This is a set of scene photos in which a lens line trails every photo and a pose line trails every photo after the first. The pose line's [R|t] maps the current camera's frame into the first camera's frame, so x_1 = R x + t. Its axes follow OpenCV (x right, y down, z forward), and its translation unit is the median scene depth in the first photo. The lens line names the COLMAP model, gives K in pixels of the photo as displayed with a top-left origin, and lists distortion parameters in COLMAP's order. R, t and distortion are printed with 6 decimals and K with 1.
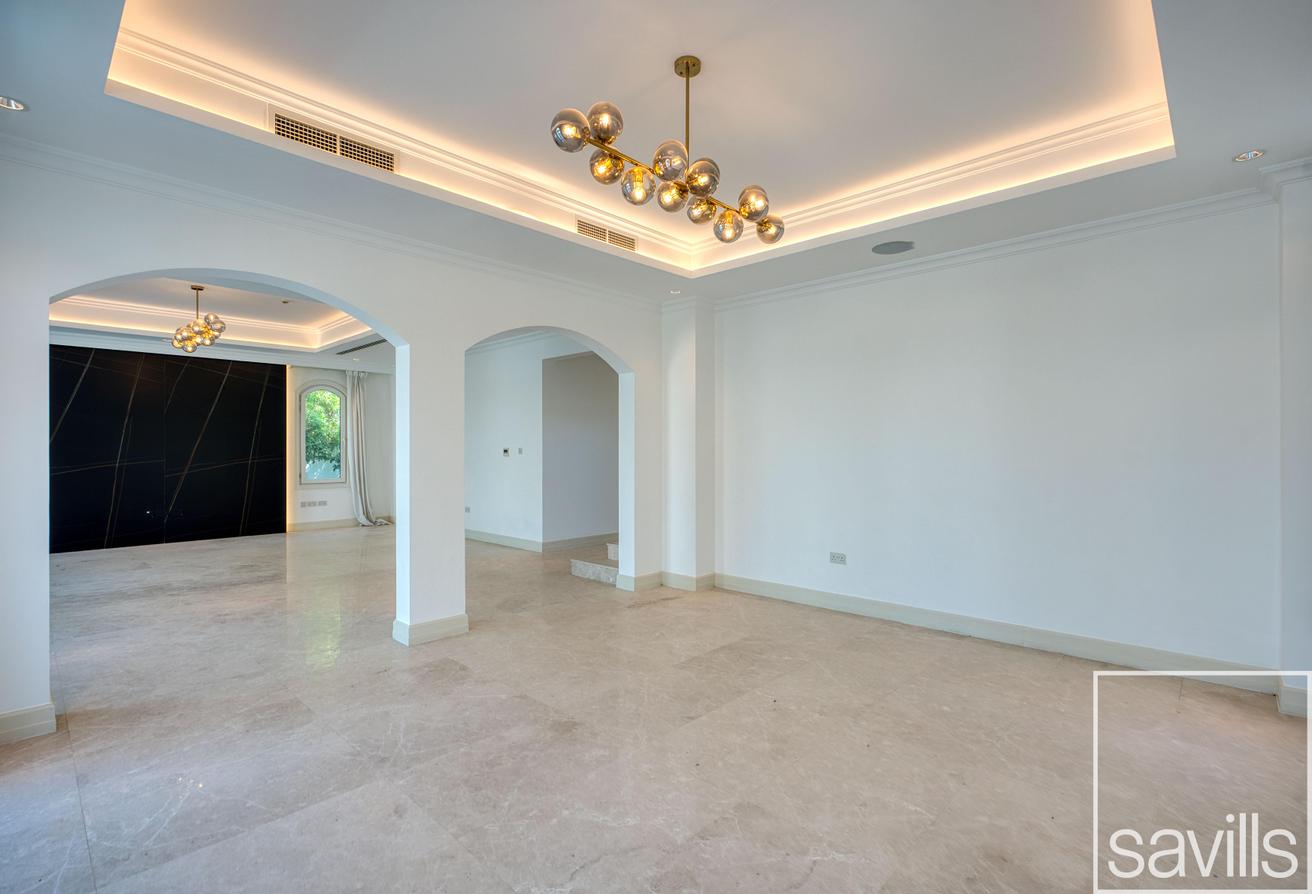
lens RADIAL K [[609.1, 0, 660.7], [0, 609.1, 443.3], [0, 0, 1]] dist [-0.013476, 0.007533]
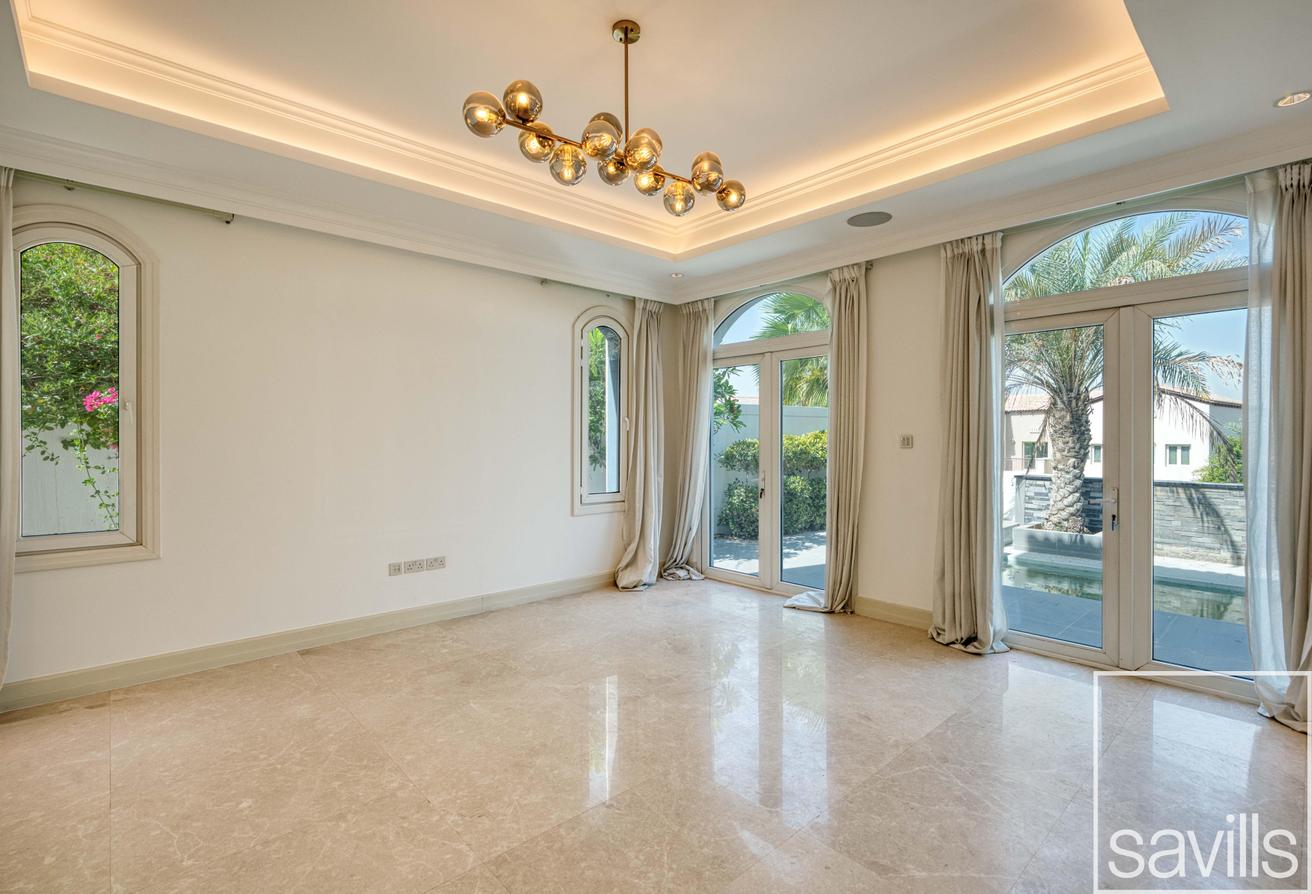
lens RADIAL K [[609.1, 0, 660.7], [0, 609.1, 443.3], [0, 0, 1]] dist [-0.013476, 0.007533]
pose [[-0.997298, 0.001324, 0.073447, -0.071933], [0.001234, 0.999998, -0.001269, 0.017807], [-0.073449, -0.001175, -0.997298, 1.802762]]
